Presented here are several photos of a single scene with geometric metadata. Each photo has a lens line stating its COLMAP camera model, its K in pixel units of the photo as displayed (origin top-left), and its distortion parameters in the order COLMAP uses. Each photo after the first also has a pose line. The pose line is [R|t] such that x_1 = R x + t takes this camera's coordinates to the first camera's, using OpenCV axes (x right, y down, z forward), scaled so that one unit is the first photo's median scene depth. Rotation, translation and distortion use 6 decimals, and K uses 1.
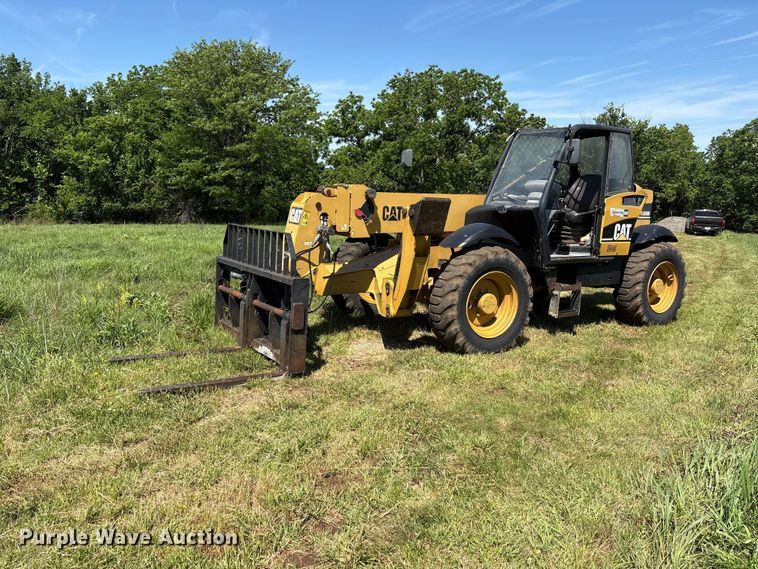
lens RADIAL K [[567.2, 0, 380.7], [0, 567.2, 291.4], [0, 0, 1]] dist [0.061603, -0.066709]
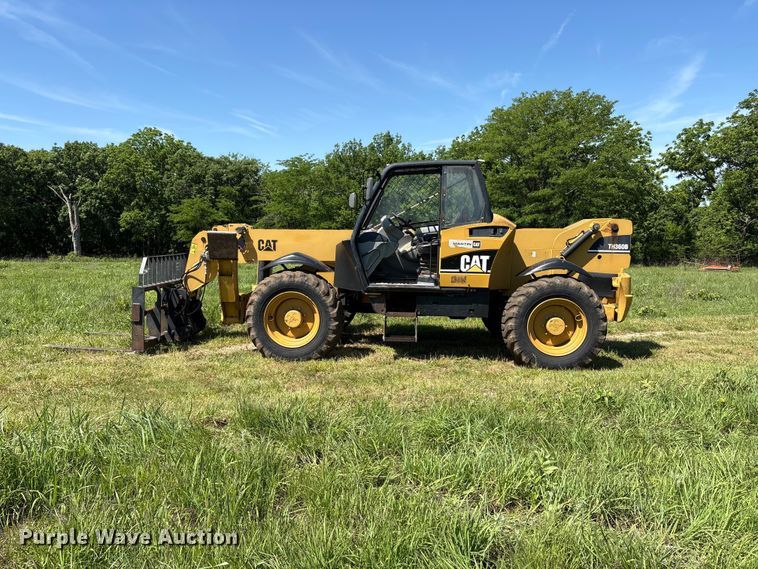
lens RADIAL K [[573.8, 0, 379.0], [0, 573.8, 284.5], [0, 0, 1]] dist [0.061216, -0.073795]
pose [[0.785973, 0.032719, -0.617394, 0.931251], [-0.087554, 0.994425, -0.058761, 0.004170], [0.612029, 0.100240, 0.784457, 0.134969]]
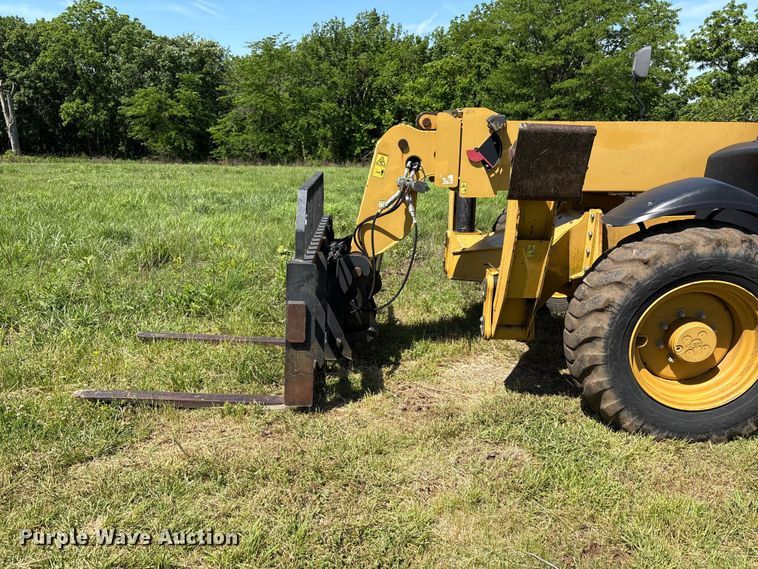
lens RADIAL K [[567.2, 0, 380.7], [0, 567.2, 291.4], [0, 0, 1]] dist [0.061603, -0.066709]
pose [[0.834479, 0.132520, -0.534867, 0.193548], [-0.081335, 0.989641, 0.118300, -0.051795], [0.545004, -0.055215, 0.836613, 0.374173]]
